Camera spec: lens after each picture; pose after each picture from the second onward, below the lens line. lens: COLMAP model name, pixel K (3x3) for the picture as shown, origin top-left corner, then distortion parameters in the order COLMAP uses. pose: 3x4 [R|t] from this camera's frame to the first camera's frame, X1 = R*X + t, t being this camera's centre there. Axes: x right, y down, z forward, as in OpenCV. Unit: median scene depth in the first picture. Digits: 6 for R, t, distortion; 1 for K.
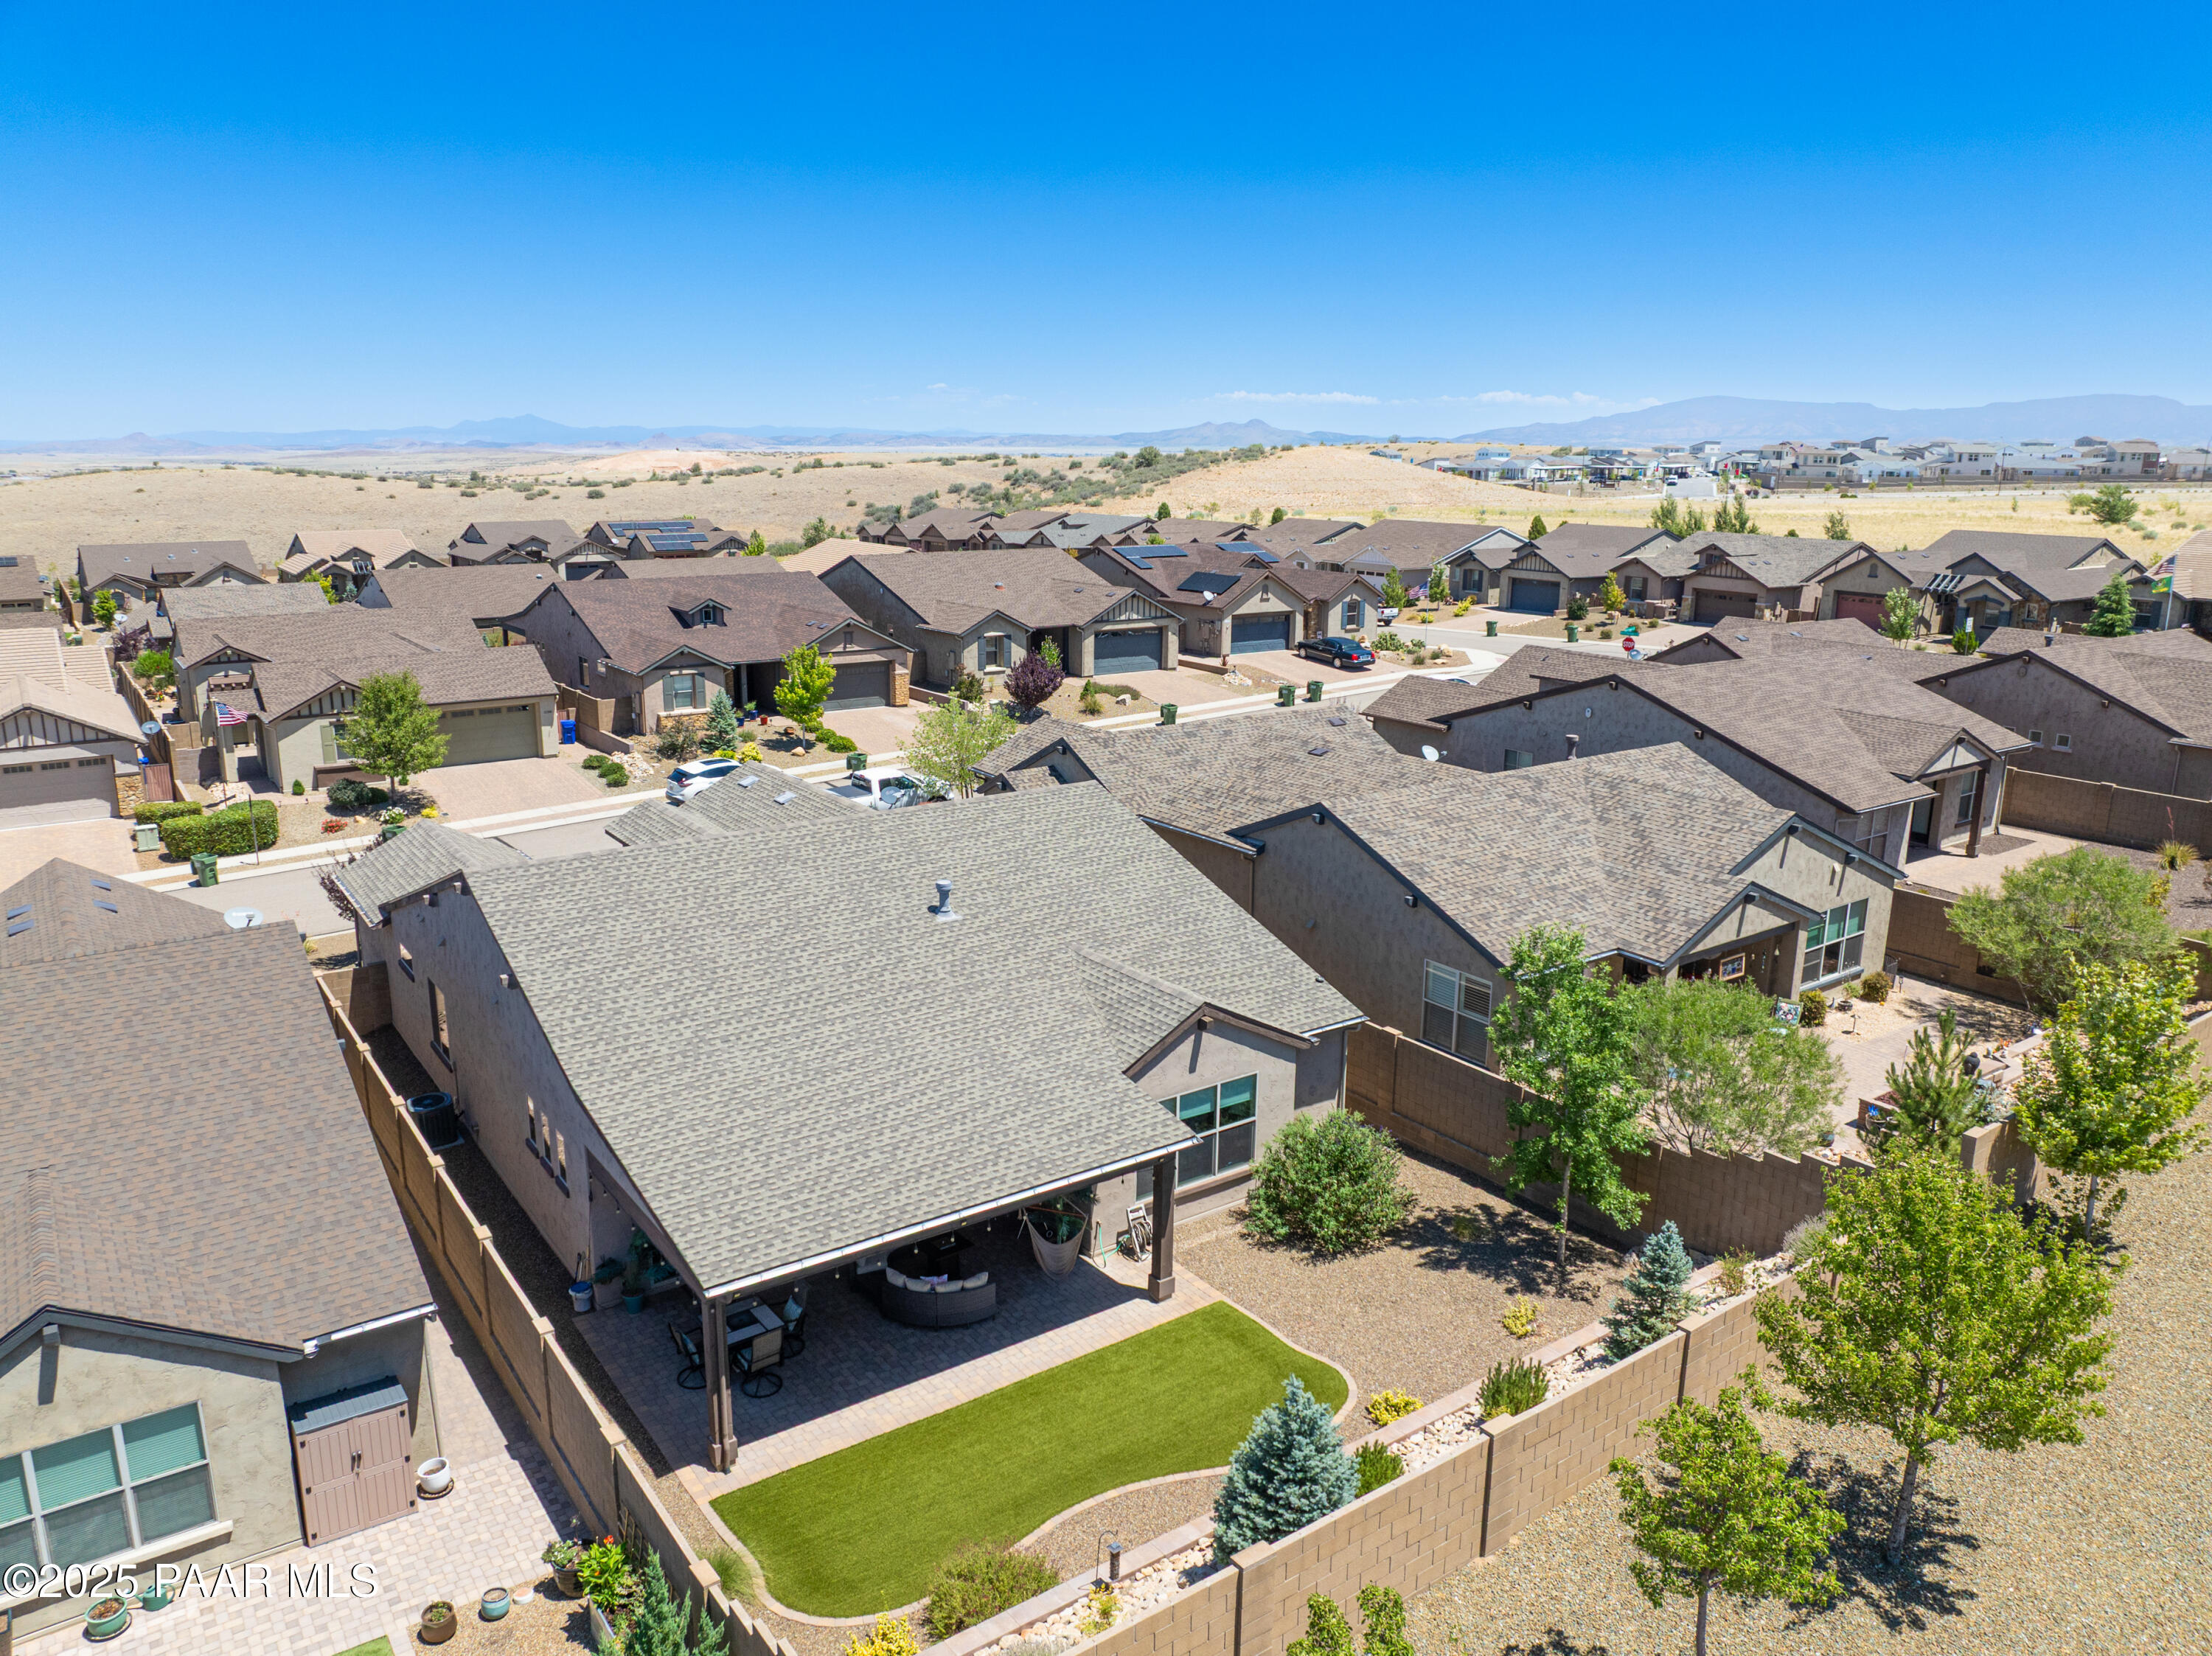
lens RADIAL K [[1552.5, 0, 1112.1], [0, 1552.5, 826.2], [0, 0, 1]] dist [-0.042512, 0.007333]
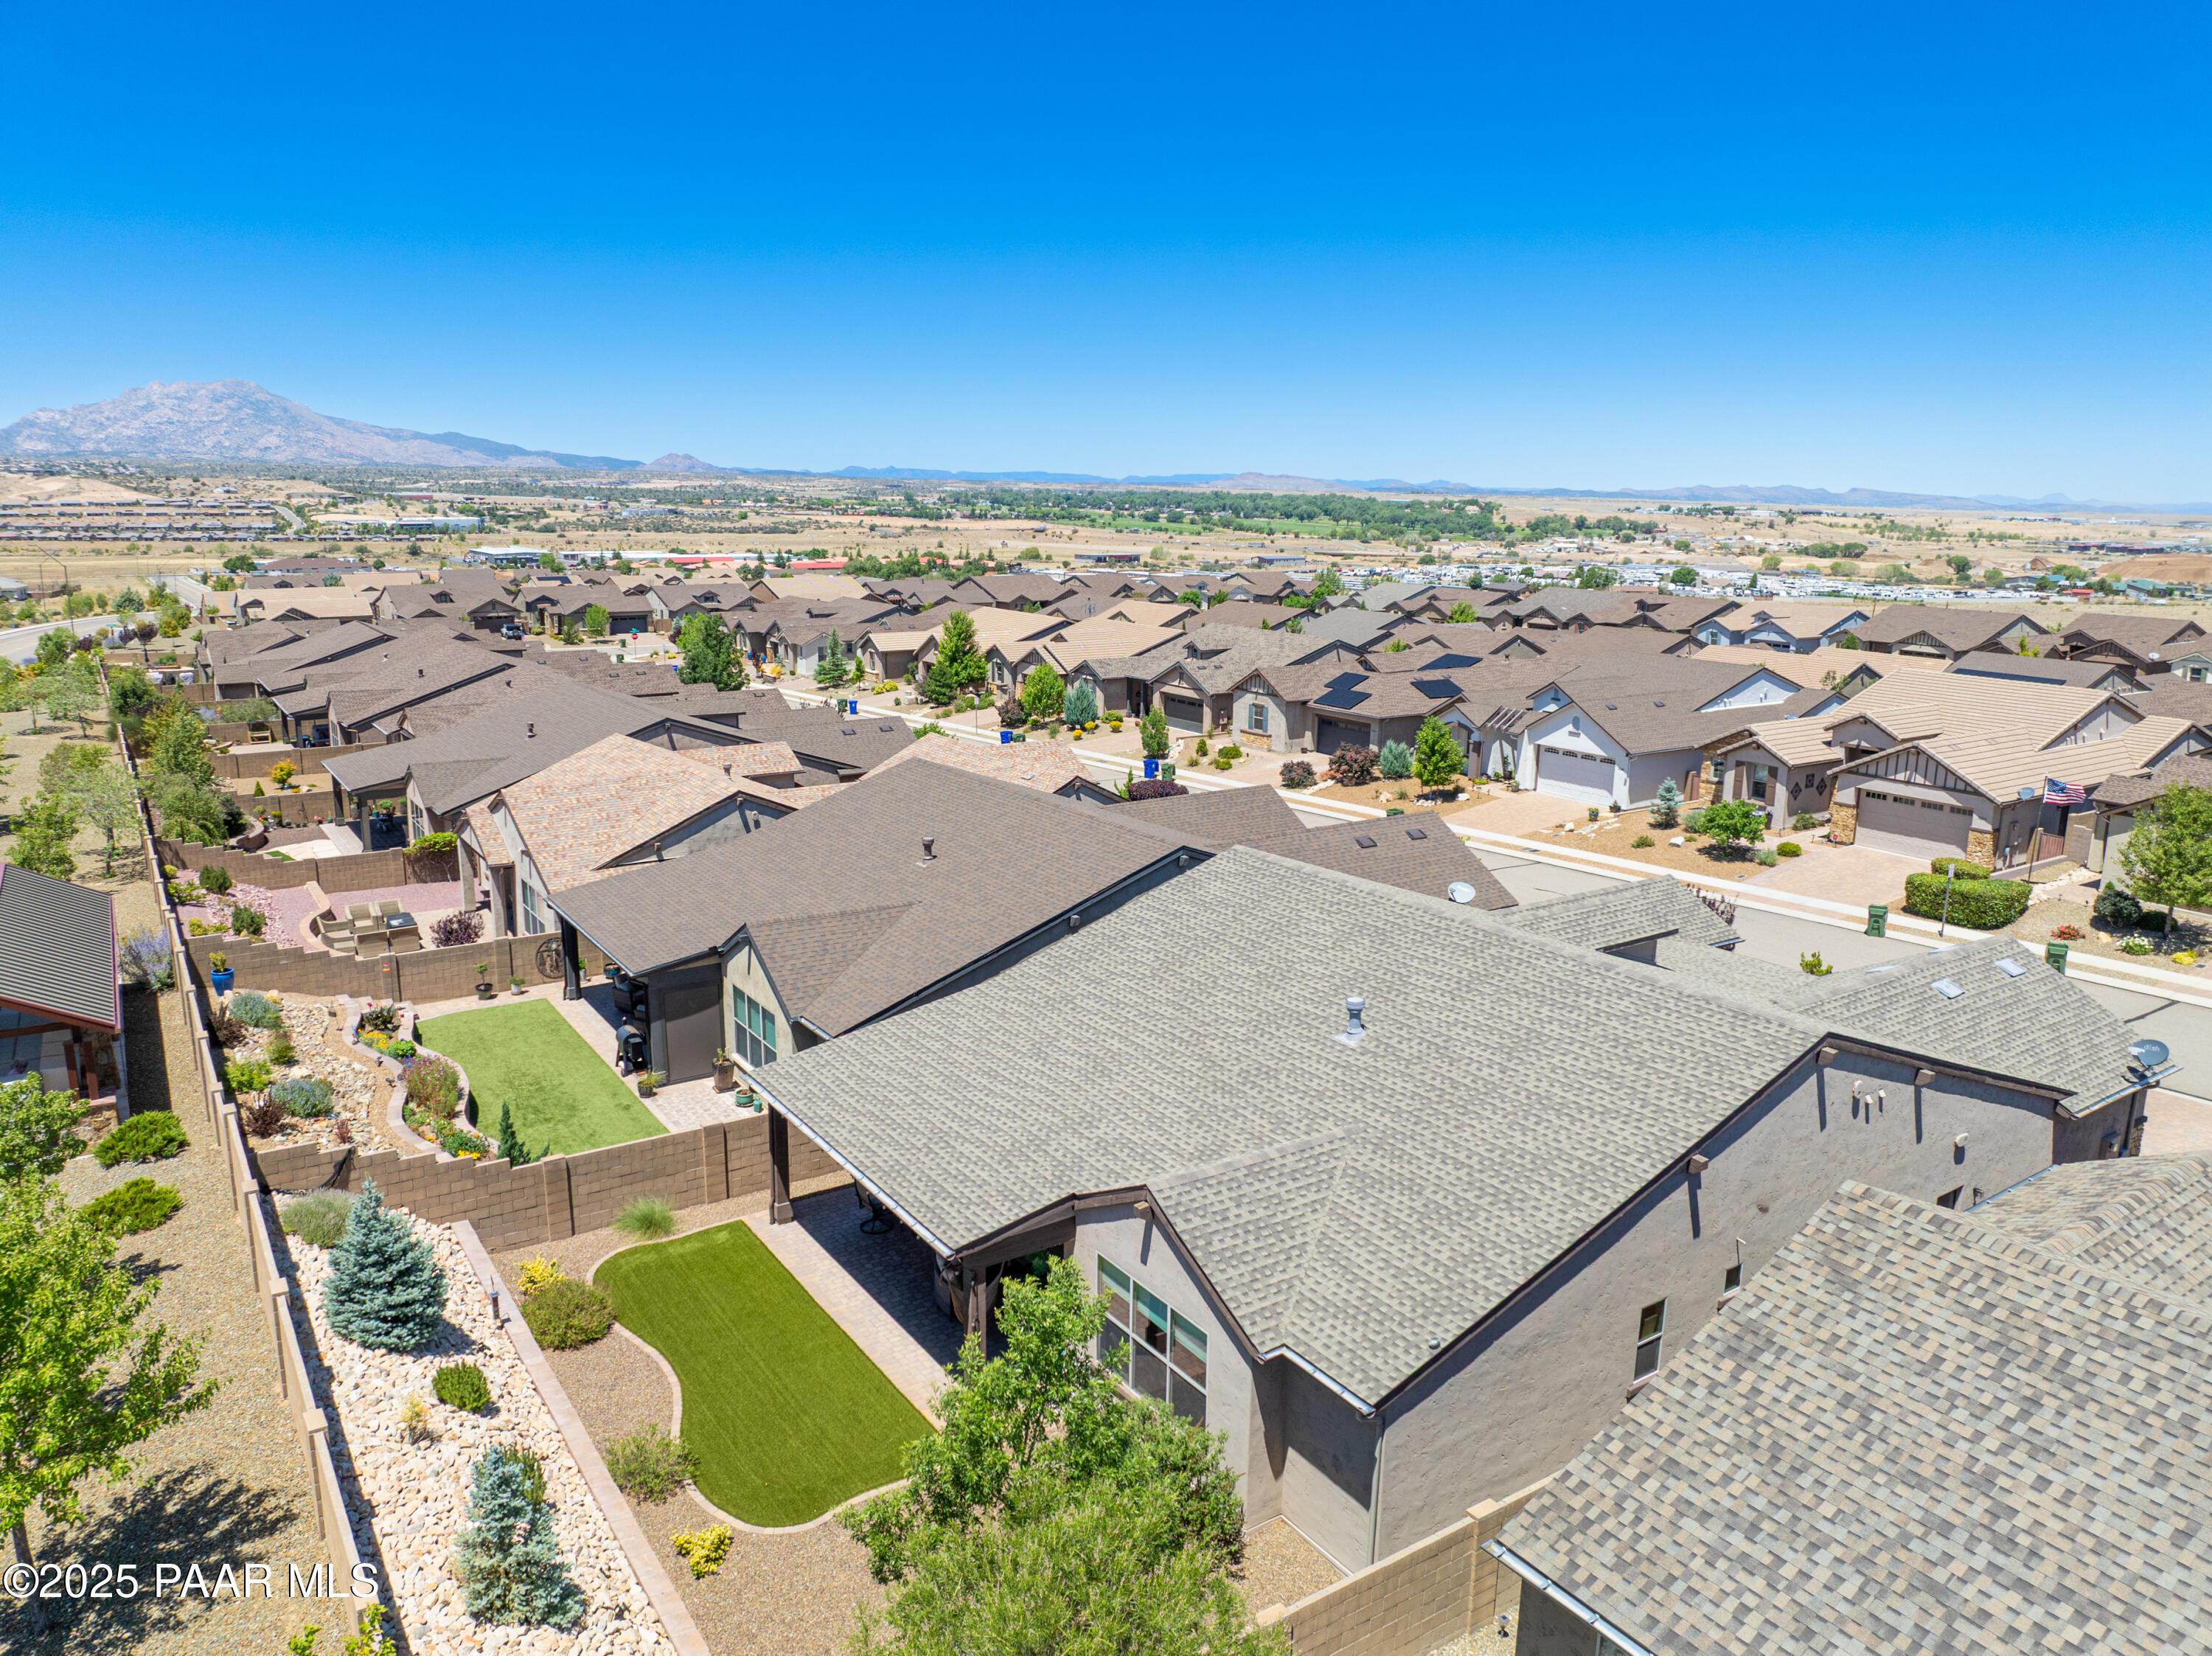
lens RADIAL K [[1552.5, 0, 1110.2], [0, 1552.5, 823.1], [0, 0, 1]] dist [-0.042512, 0.007333]
pose [[-0.034849, 0.203481, -0.978459, 0.367763], [-0.251136, 0.945855, 0.205645, -0.102220], [0.967324, 0.252893, 0.018140, 0.418031]]
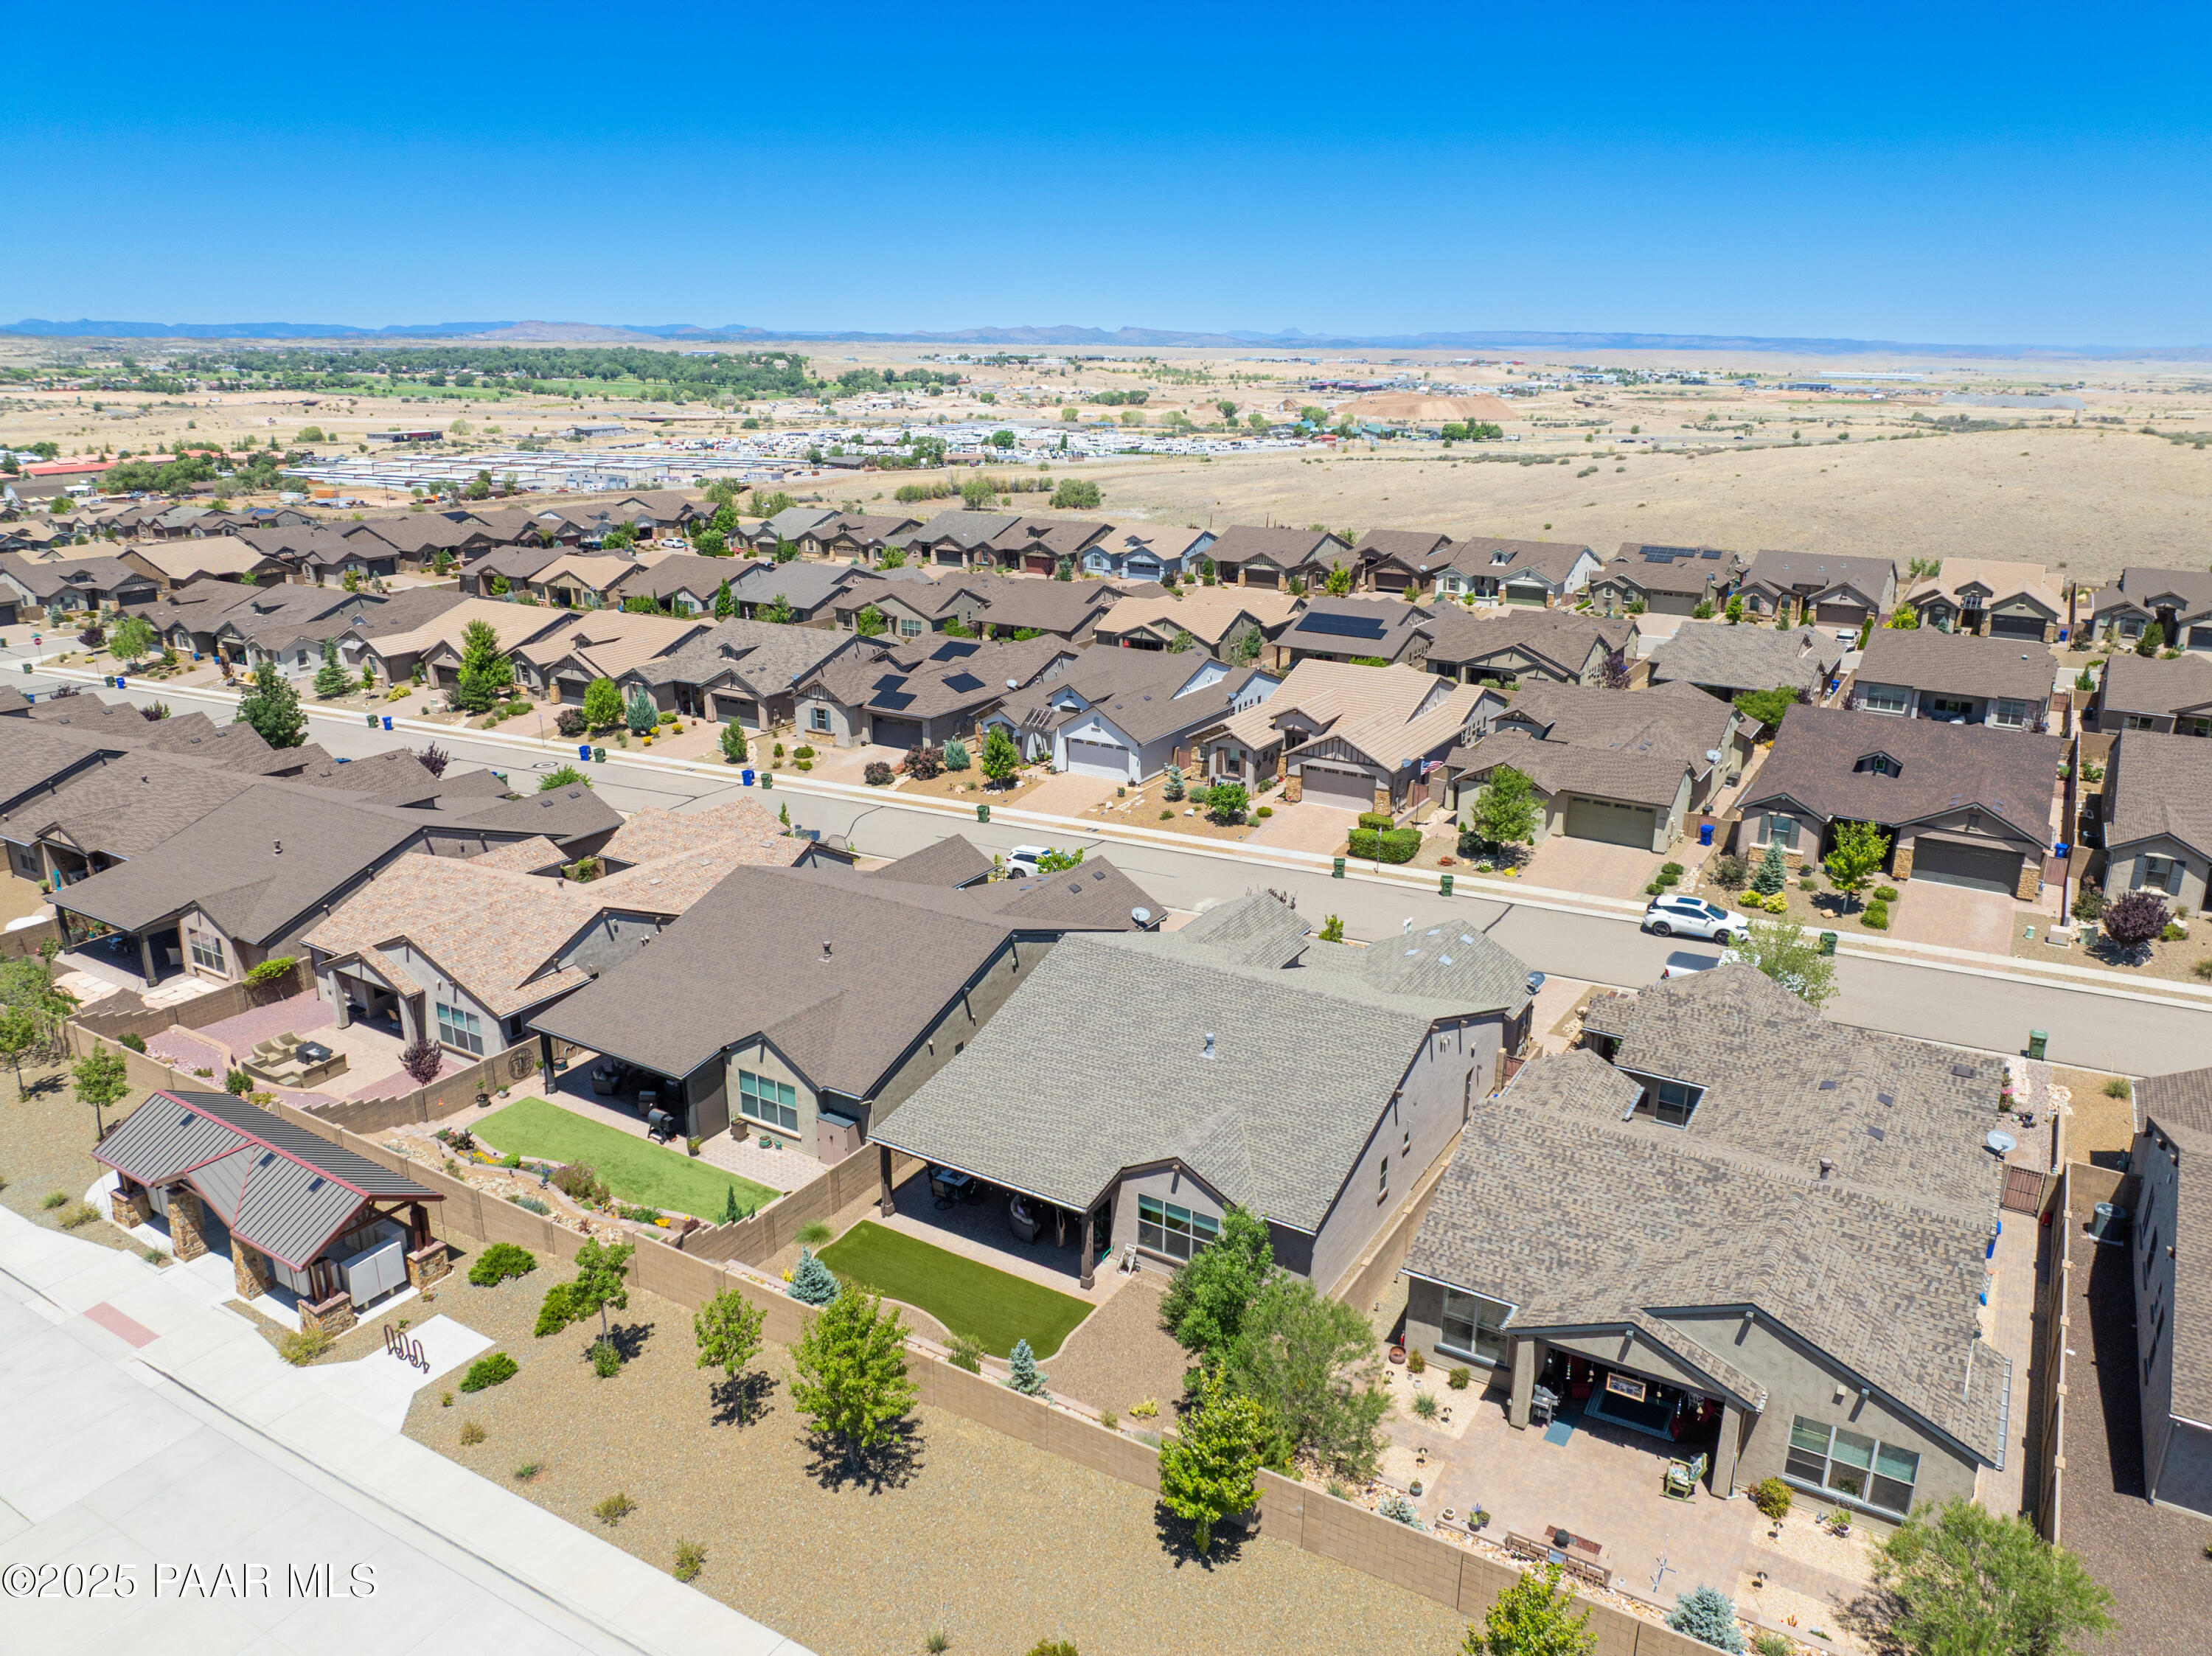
lens RADIAL K [[1552.5, 0, 1109.4], [0, 1552.5, 814.9], [0, 0, 1]] dist [-0.042512, 0.007333]
pose [[0.387539, 0.265857, -0.882686, 0.642010], [-0.221490, 0.956317, 0.190790, -0.247395], [0.894850, 0.121567, 0.429494, 0.077039]]
